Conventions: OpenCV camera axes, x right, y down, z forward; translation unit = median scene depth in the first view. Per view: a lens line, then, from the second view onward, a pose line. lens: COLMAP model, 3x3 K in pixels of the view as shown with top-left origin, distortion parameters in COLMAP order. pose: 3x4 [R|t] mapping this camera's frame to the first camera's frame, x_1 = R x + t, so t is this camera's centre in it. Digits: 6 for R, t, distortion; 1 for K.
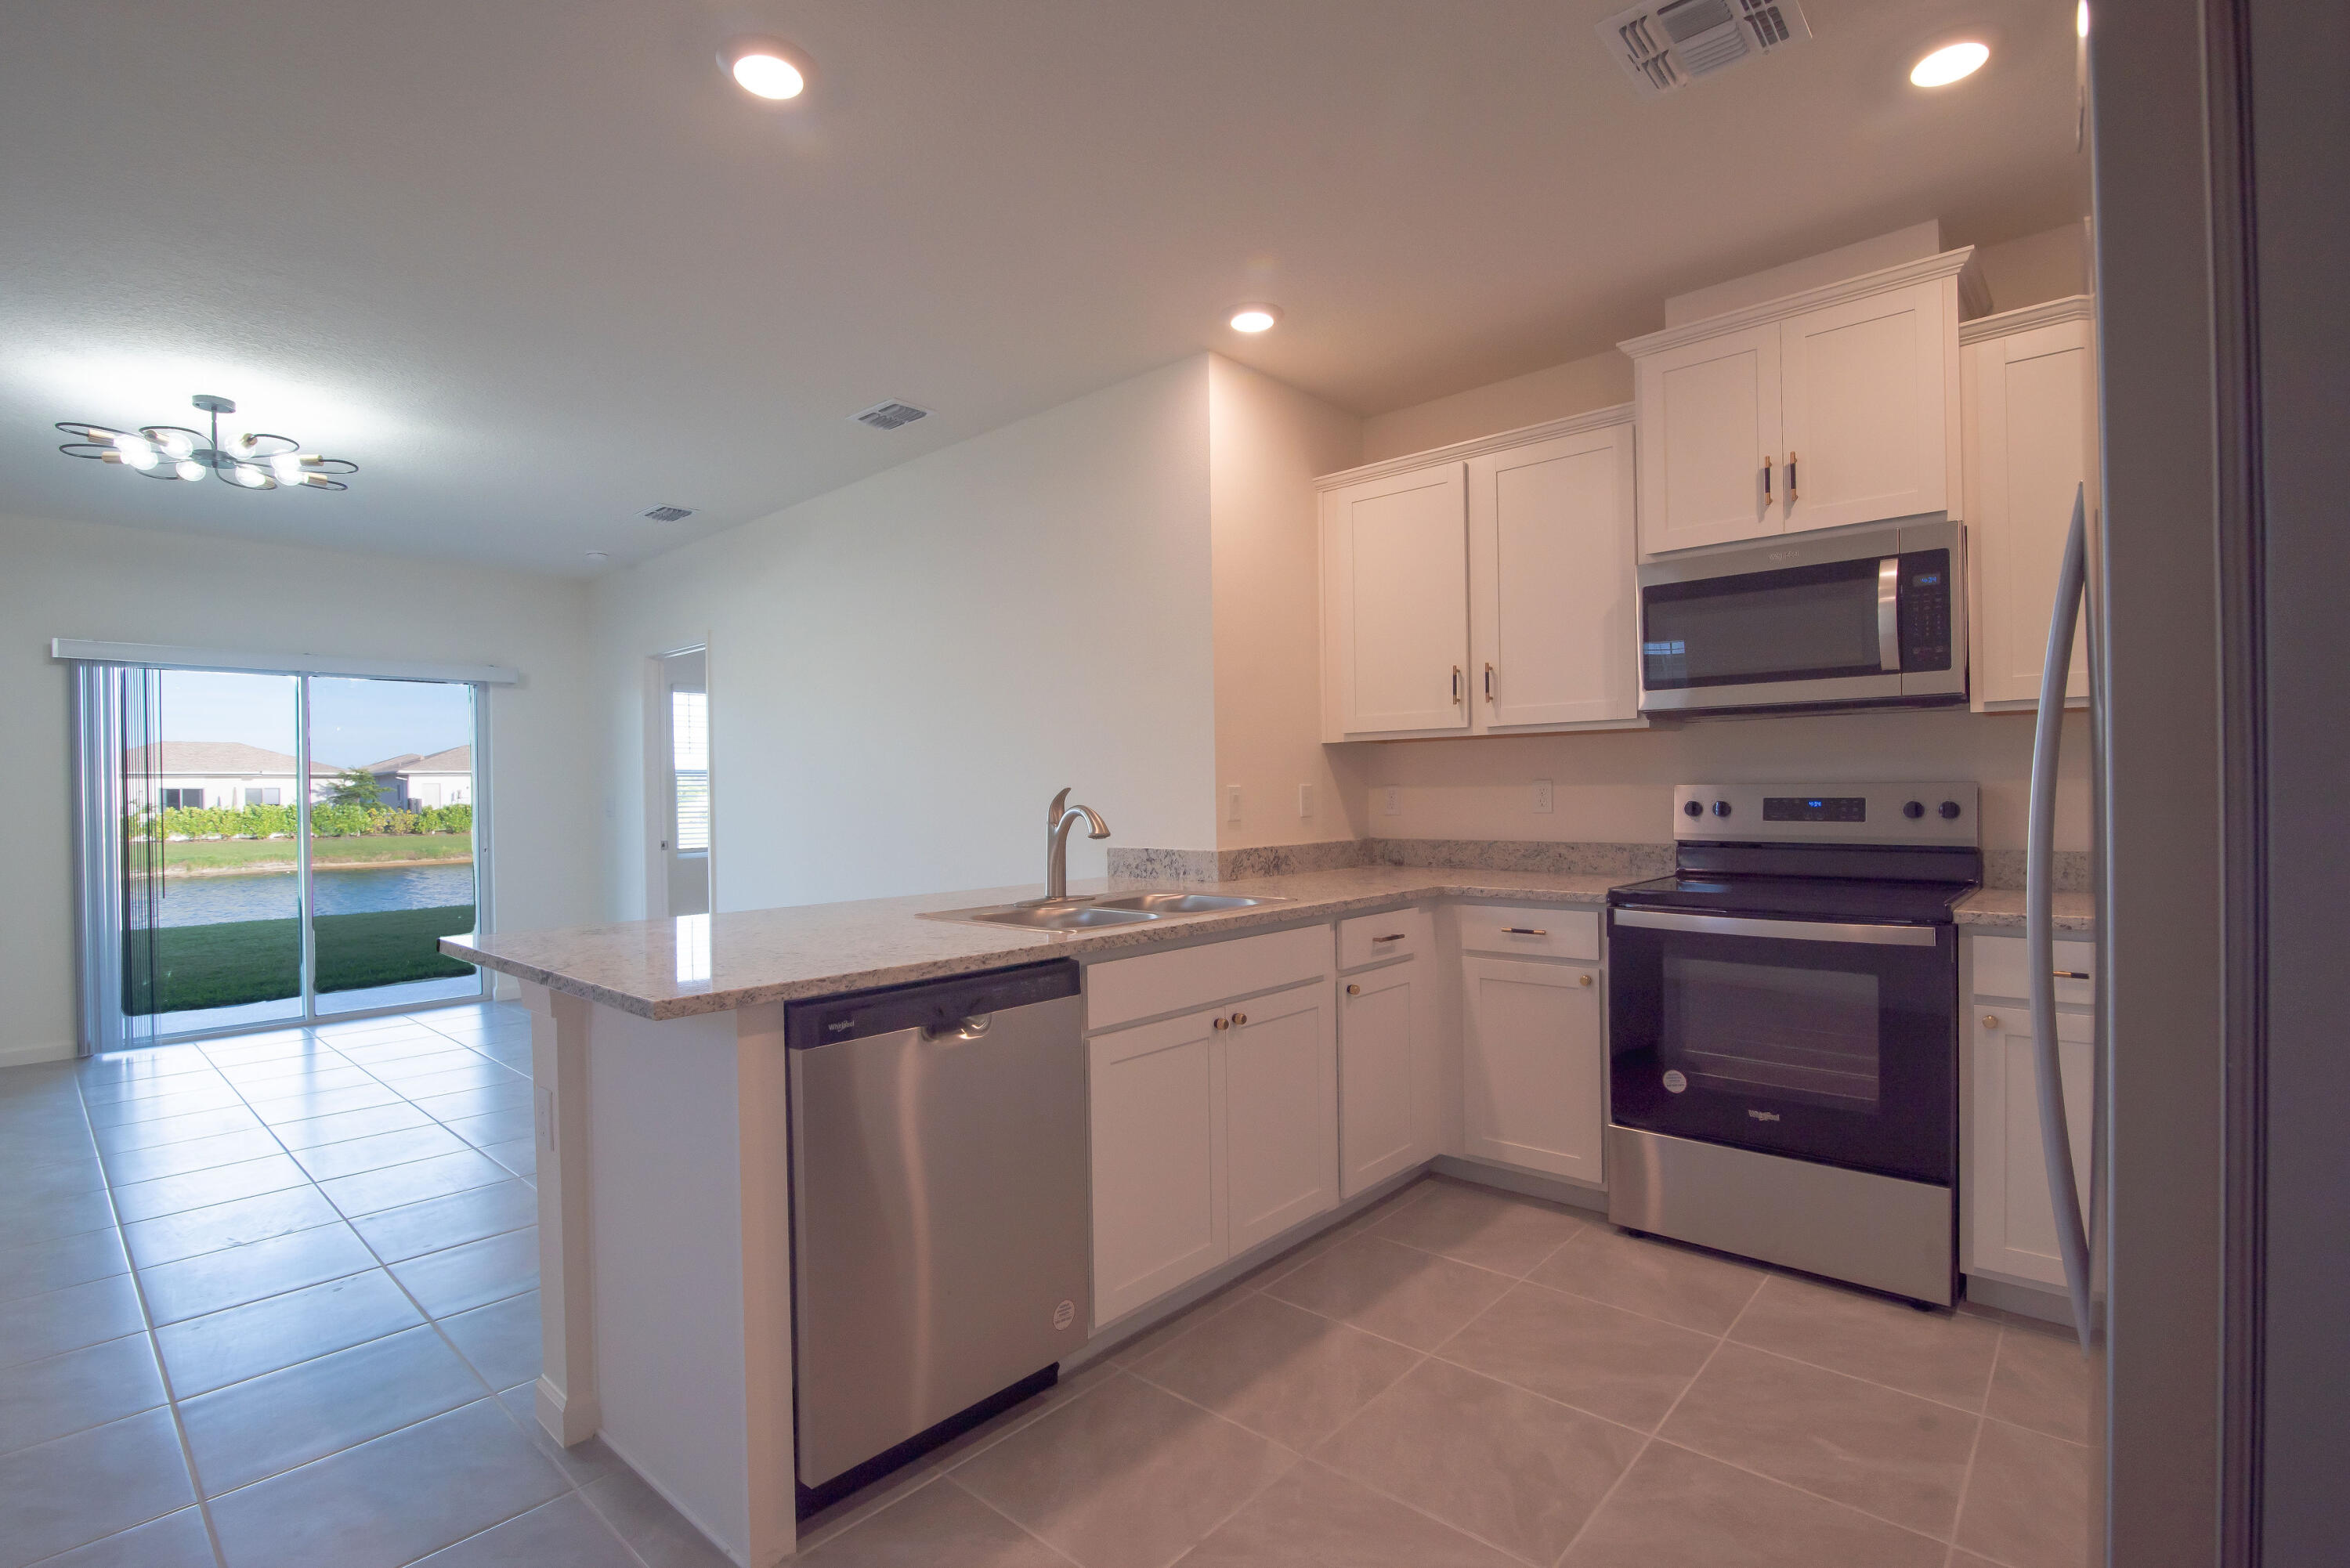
lens RADIAL K [[1115.4, 0, 1175.0], [0, 1115.4, 784.0], [0, 0, 1]] dist [-0.002635, -0.000294]
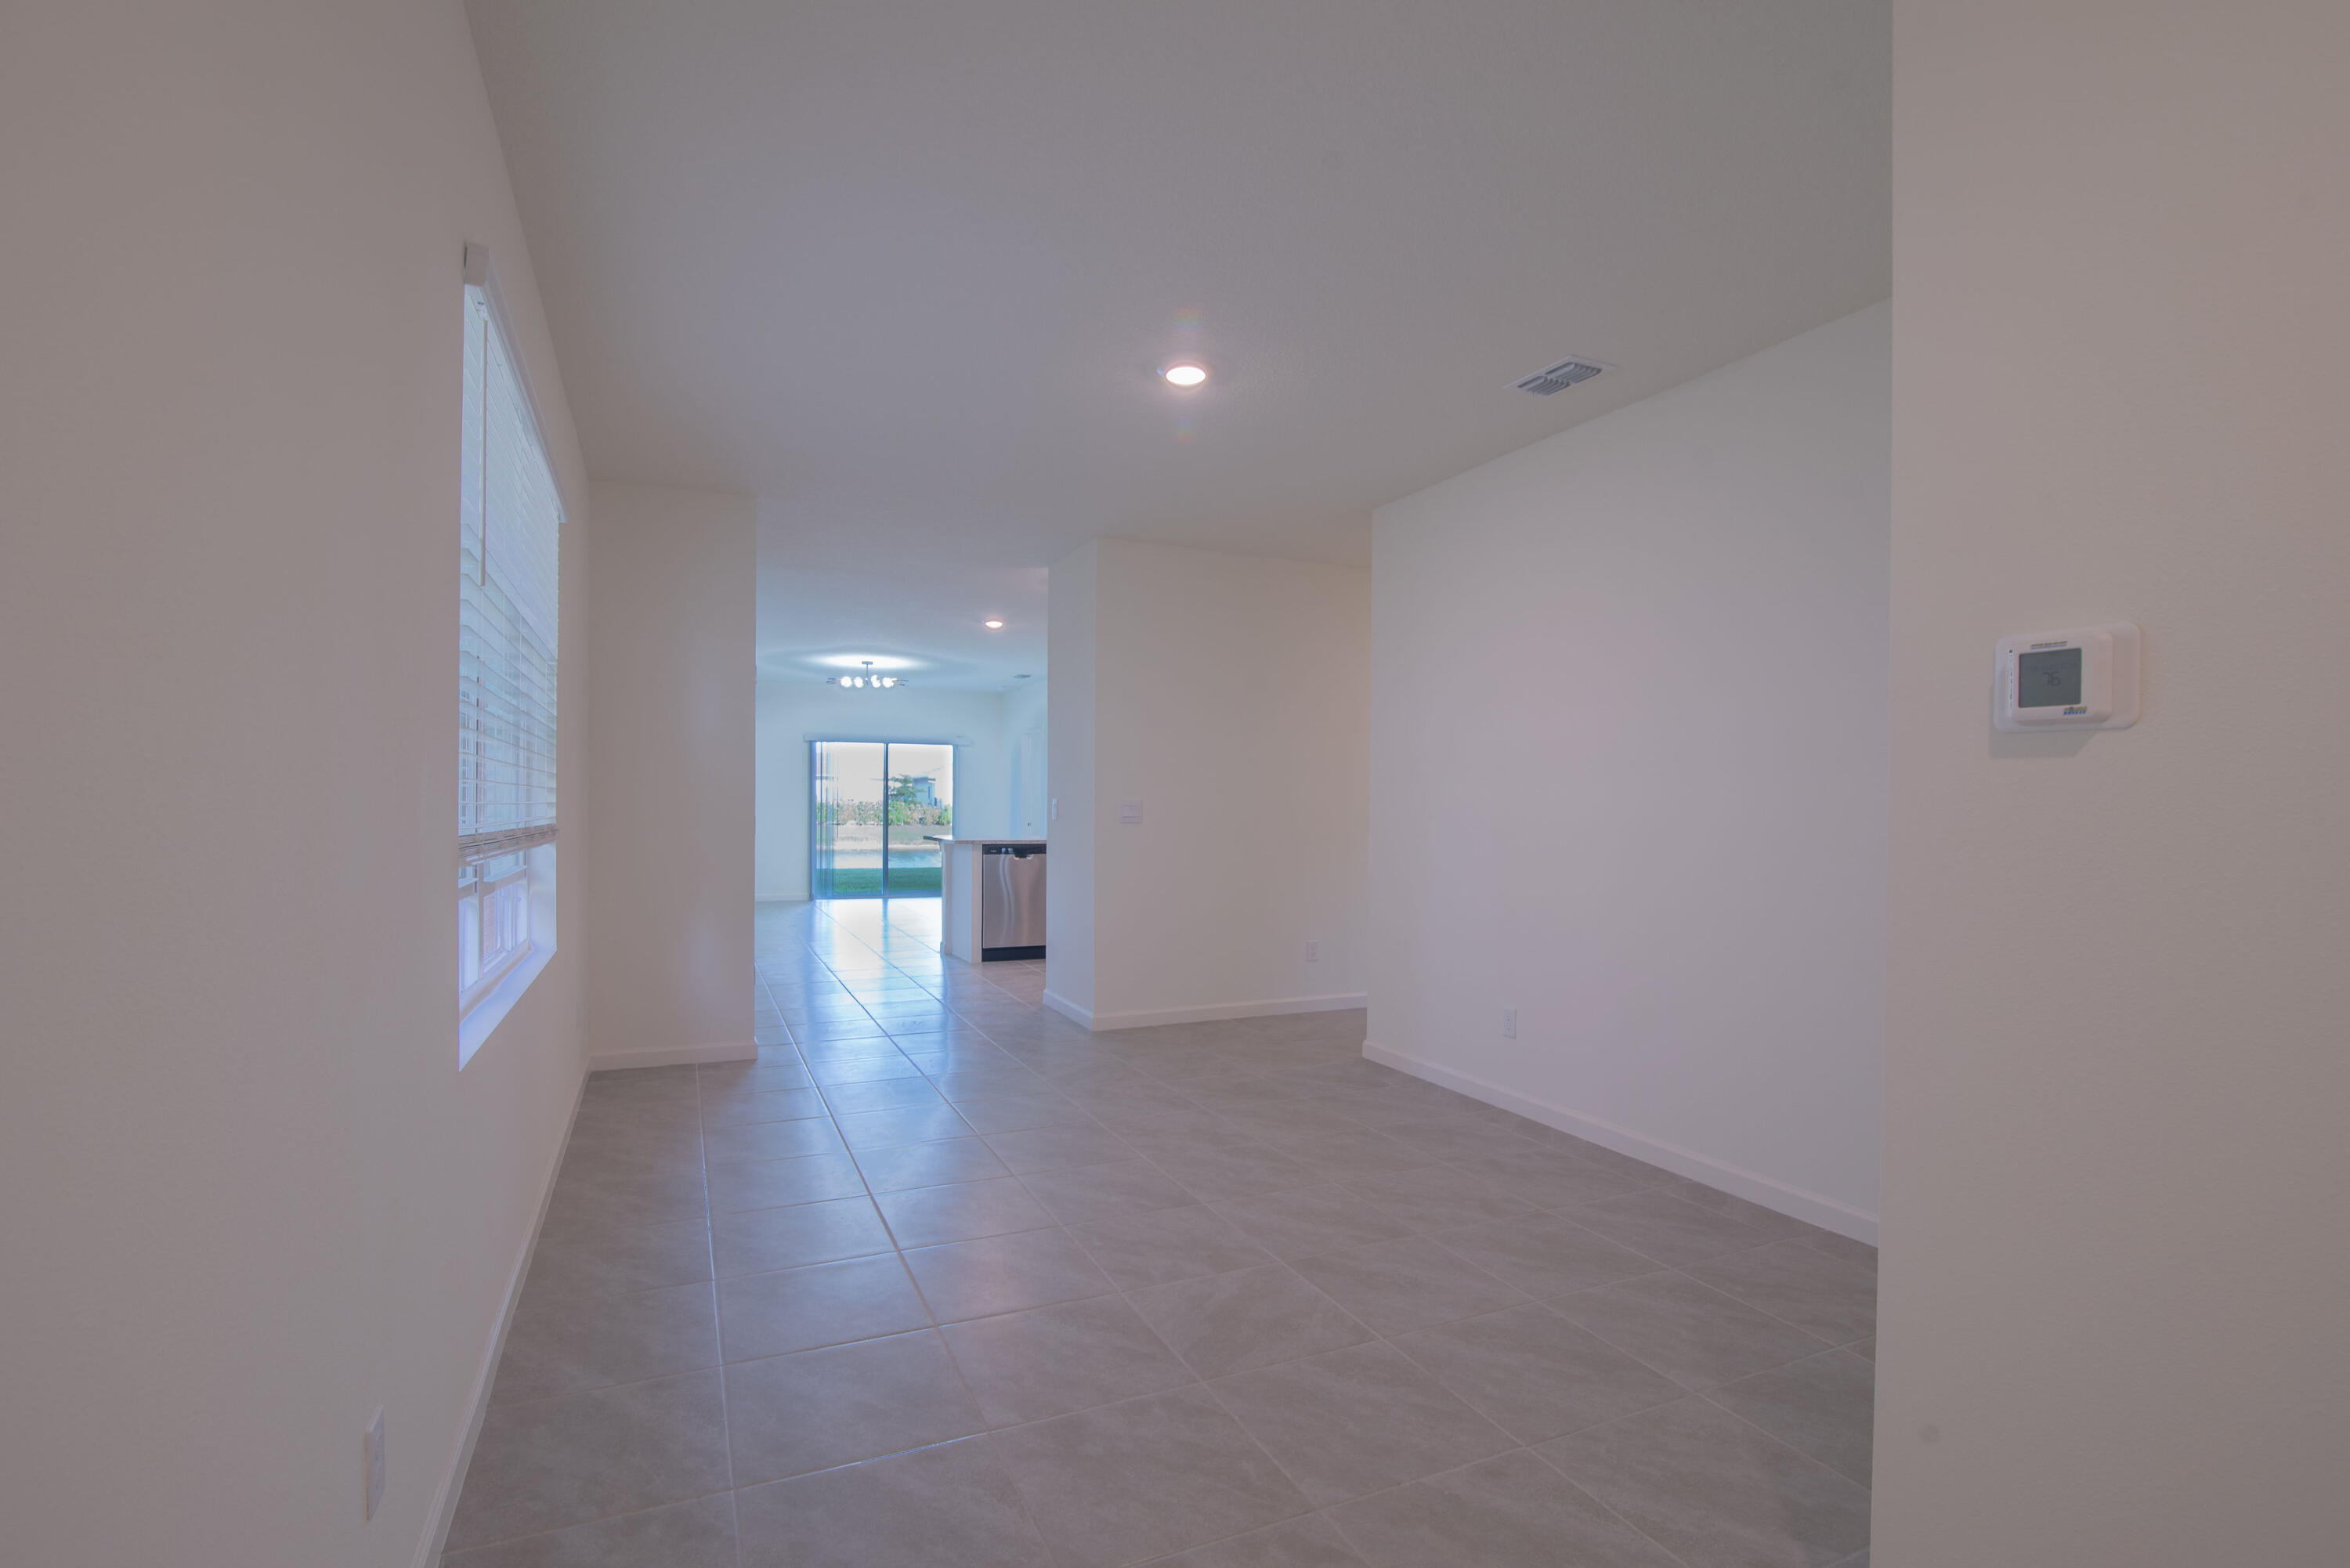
lens RADIAL K [[1115.4, 0, 1175.0], [0, 1115.4, 784.0], [0, 0, 1]] dist [-0.002635, -0.000294]
pose [[0.923584, 0.014146, -0.383134, 0.673830], [-0.017046, 0.999846, -0.004176, -0.018089], [0.383016, 0.010388, 0.923683, -0.930707]]
